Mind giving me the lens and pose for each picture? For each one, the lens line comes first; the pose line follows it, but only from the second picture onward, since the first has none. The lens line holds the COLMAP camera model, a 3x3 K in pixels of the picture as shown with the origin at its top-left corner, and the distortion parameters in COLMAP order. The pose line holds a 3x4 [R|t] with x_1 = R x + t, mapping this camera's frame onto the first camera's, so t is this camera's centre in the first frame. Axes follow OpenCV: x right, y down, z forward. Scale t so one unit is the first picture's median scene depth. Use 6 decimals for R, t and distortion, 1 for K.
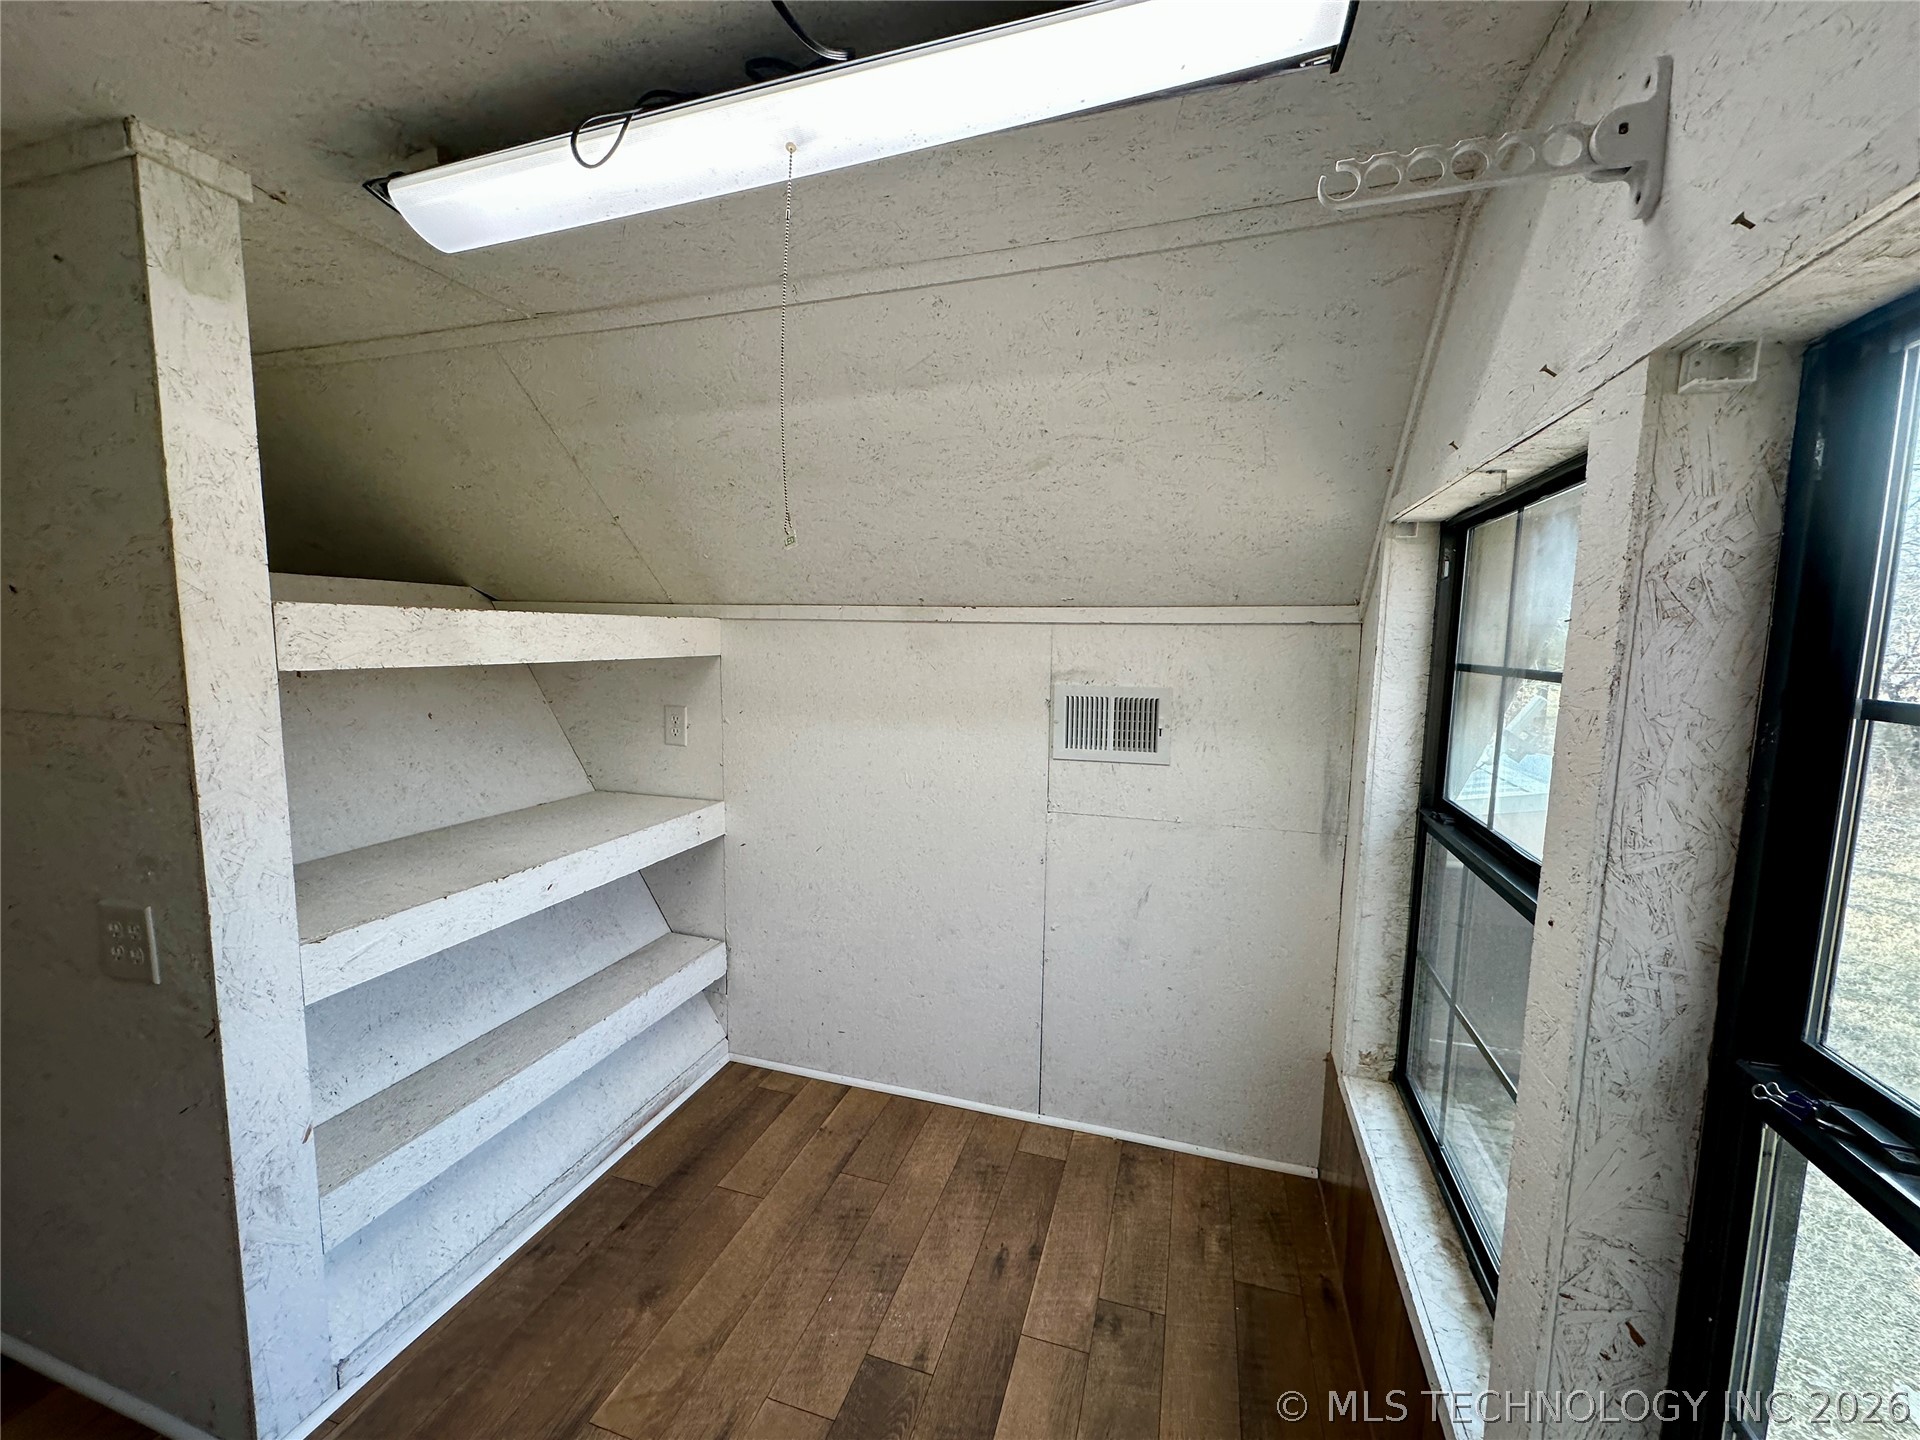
lens RADIAL K [[767.1, 0, 952.0], [0, 767.1, 719.6], [0, 0, 1]] dist [-0.003275, 0.001170]
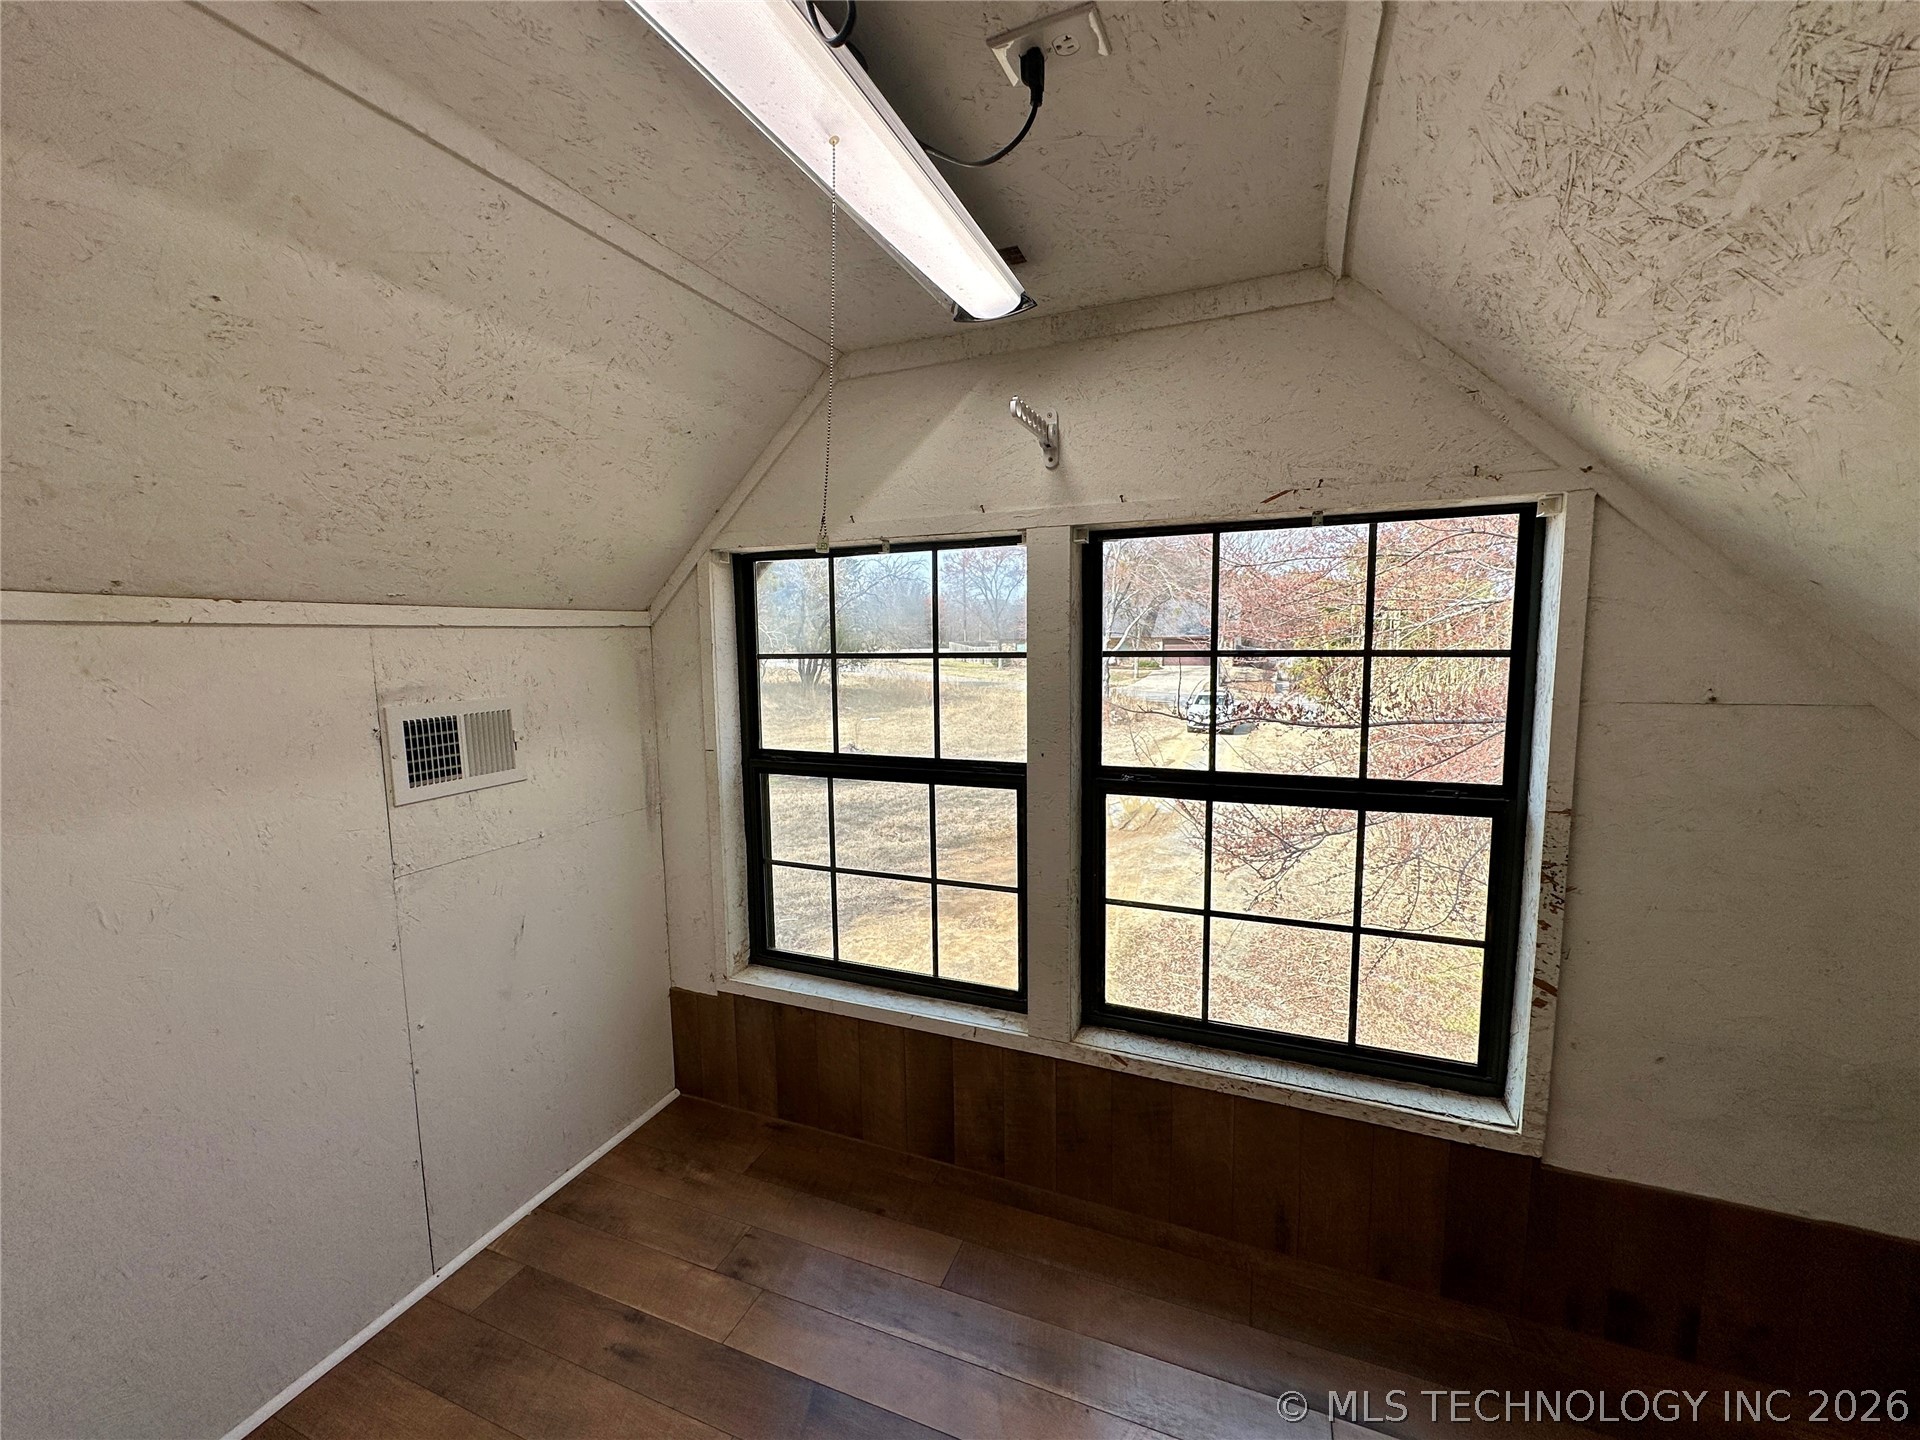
lens RADIAL K [[767.1, 0, 958.2], [0, 767.1, 722.6], [0, 0, 1]] dist [-0.003275, 0.001170]
pose [[0.083309, -0.129206, 0.988112, -0.612206], [0.125797, 0.984990, 0.118192, -0.056136], [-0.988552, 0.114455, 0.098312, 0.408667]]
